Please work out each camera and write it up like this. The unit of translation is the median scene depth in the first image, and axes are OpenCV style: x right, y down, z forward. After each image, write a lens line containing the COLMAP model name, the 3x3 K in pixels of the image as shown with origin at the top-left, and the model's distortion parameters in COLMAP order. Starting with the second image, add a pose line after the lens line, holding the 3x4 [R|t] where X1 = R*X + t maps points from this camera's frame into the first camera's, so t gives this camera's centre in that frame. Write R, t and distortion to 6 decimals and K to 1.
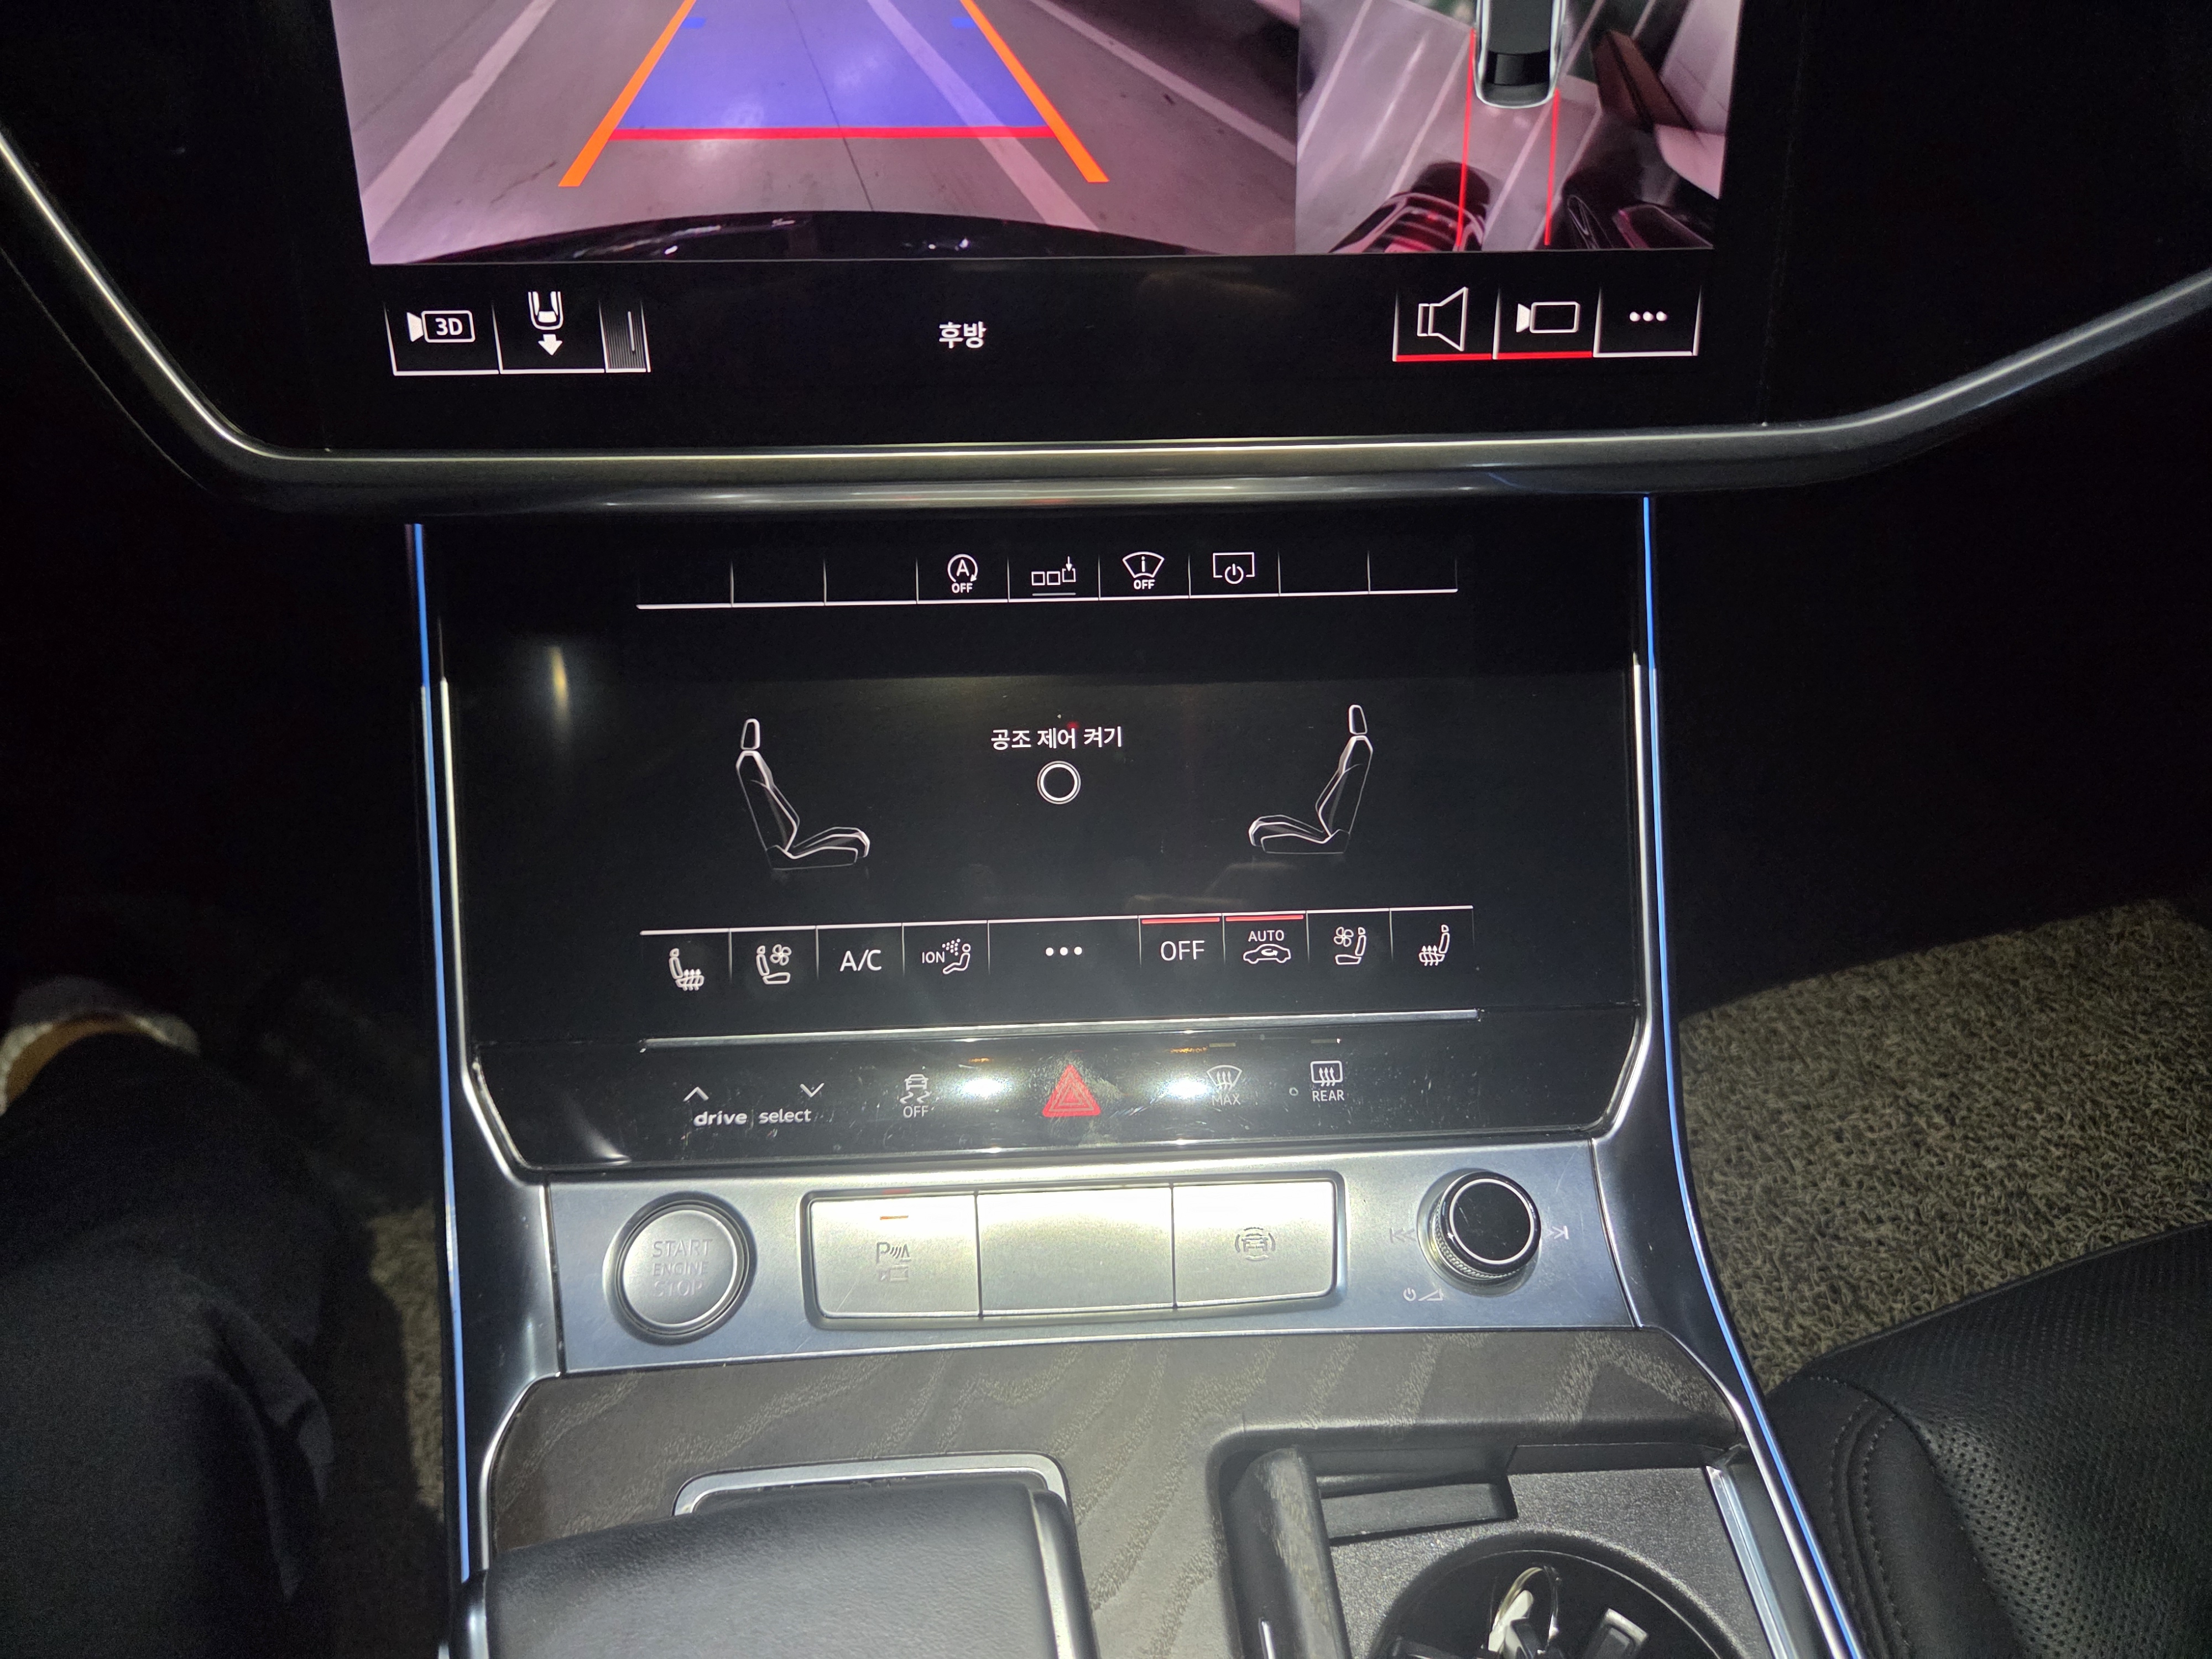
lens RADIAL K [[1499.3, 0, 1102.1], [0, 1499.3, 807.7], [0, 0, 1]] dist [0.034477, -0.033917]
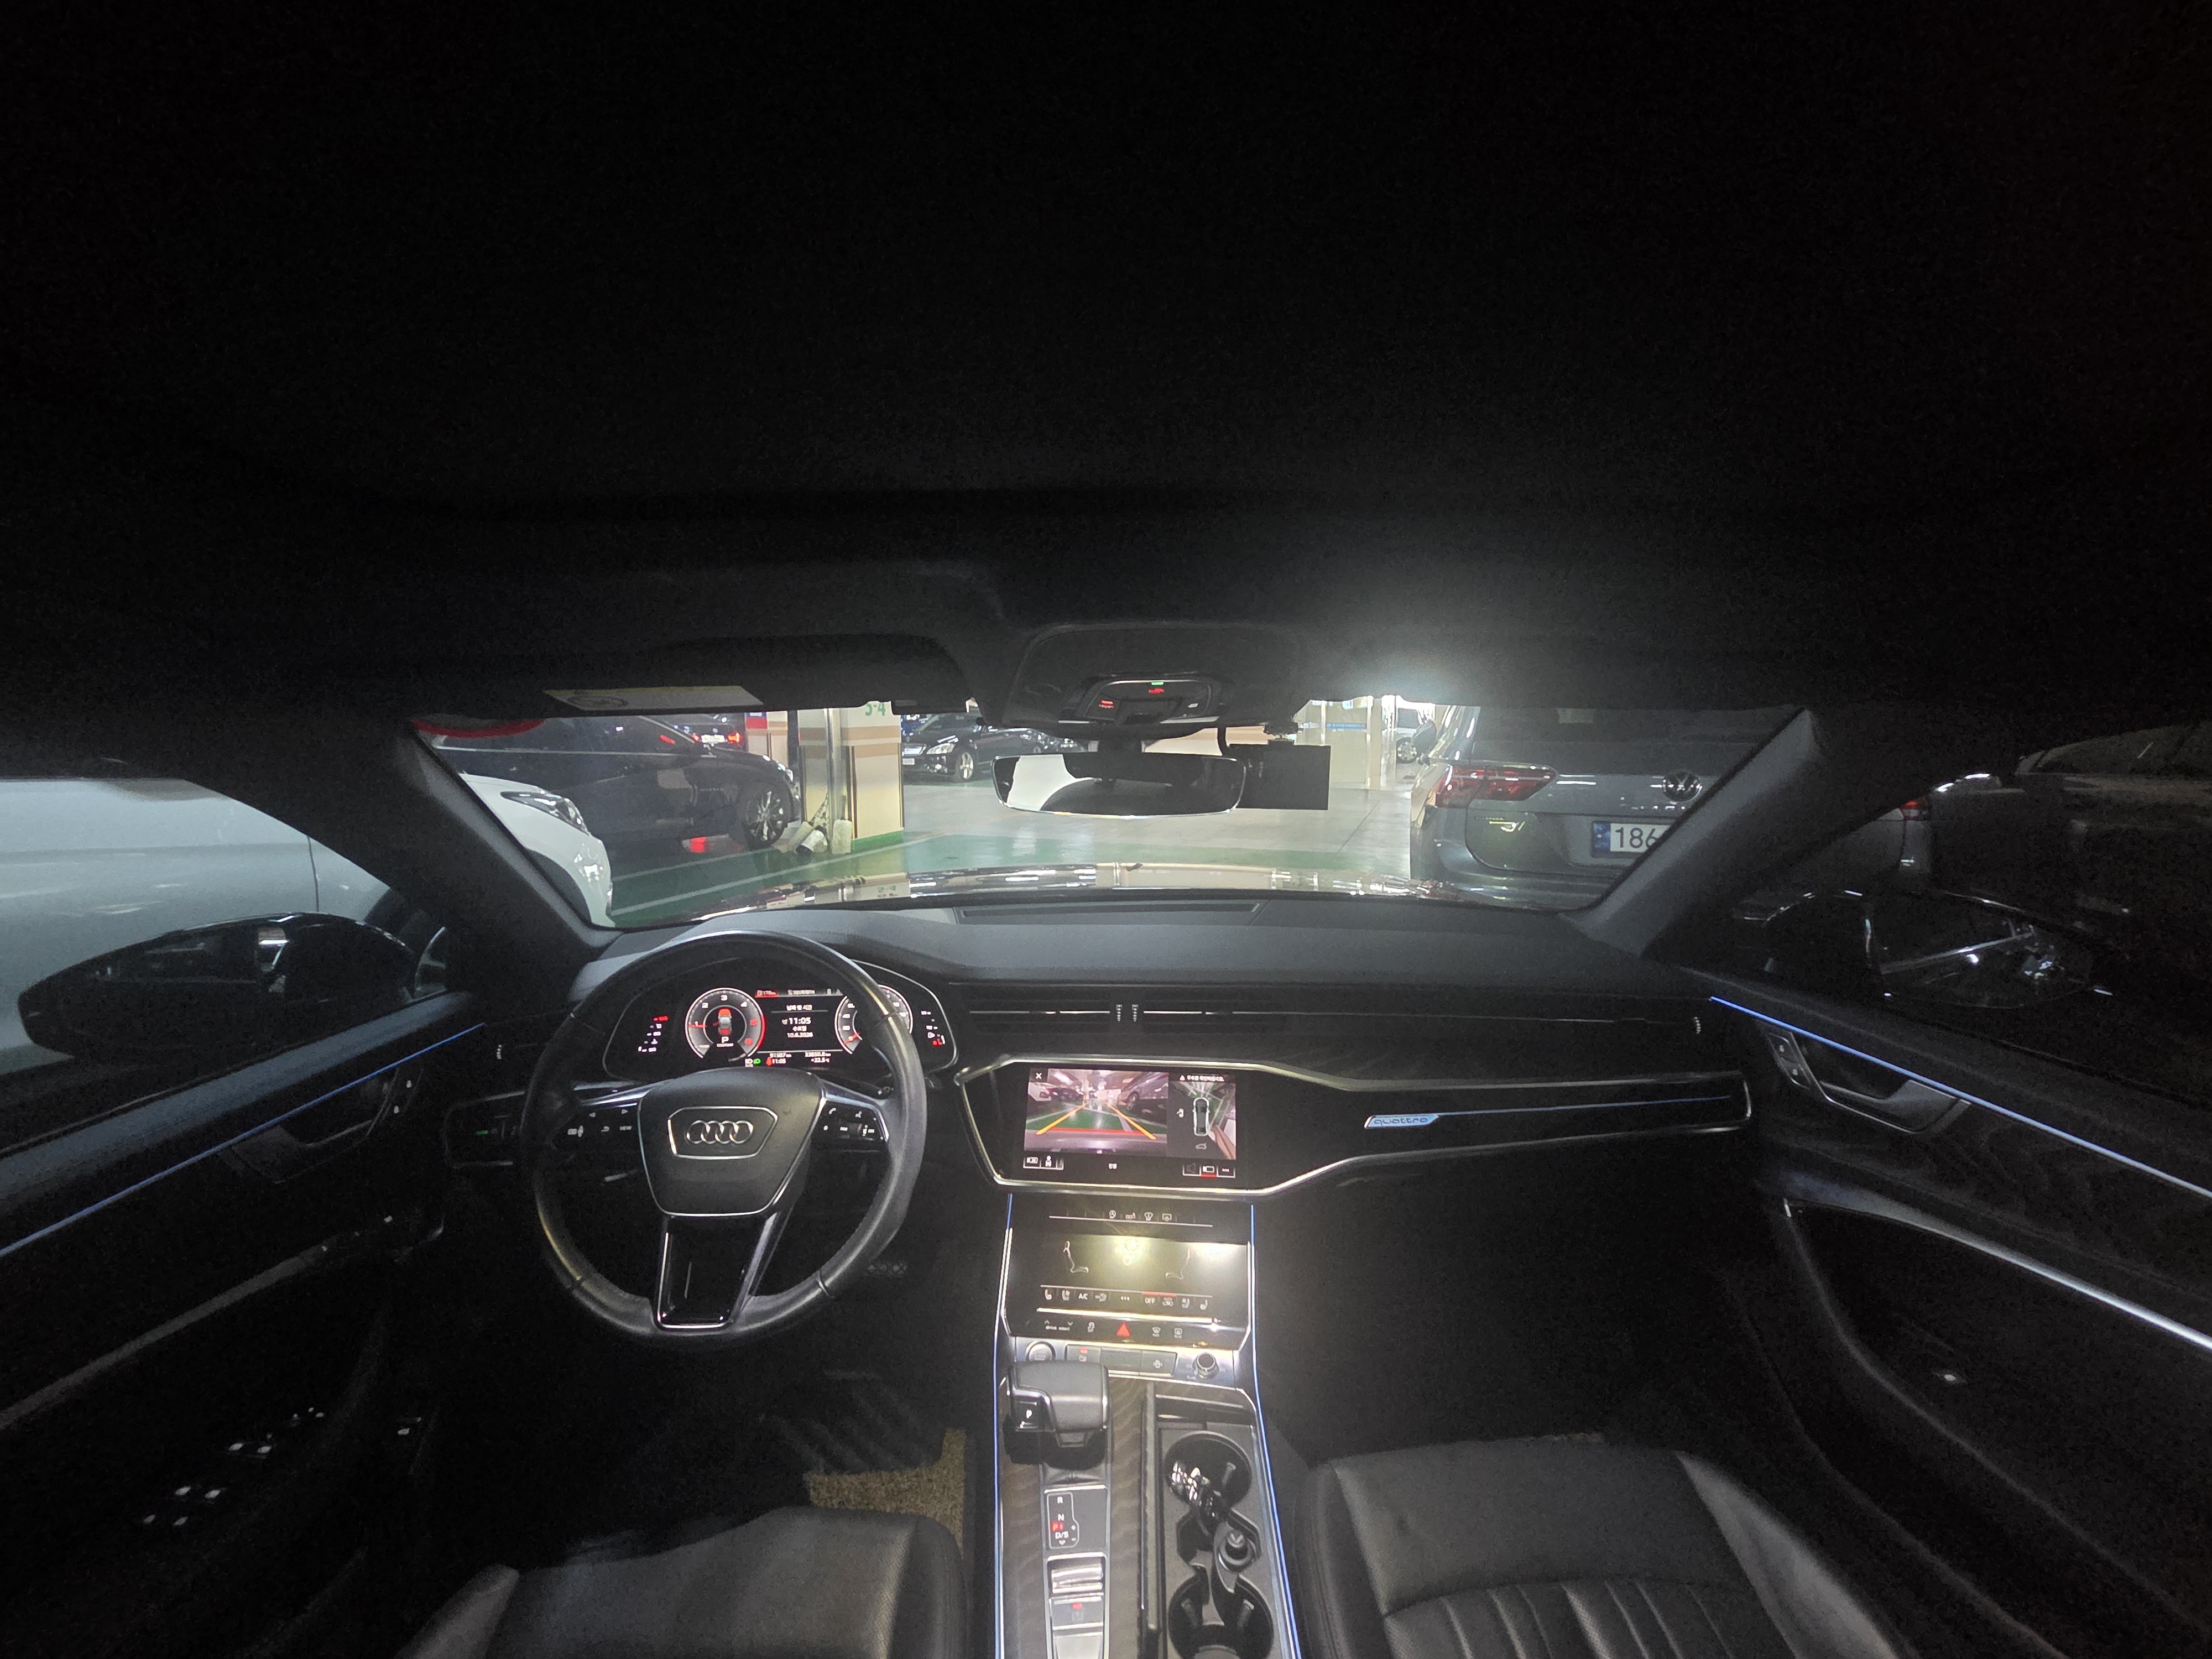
lens RADIAL K [[892.2, 0, 1113.8], [0, 892.2, 831.9], [0, 0, 1]] dist [0.008337, -0.000006]
pose [[0.986679, -0.000521, -0.162676, 0.512494], [-0.100477, 0.784498, -0.611937, 0.859902], [0.127938, 0.620131, 0.773996, -2.711961]]
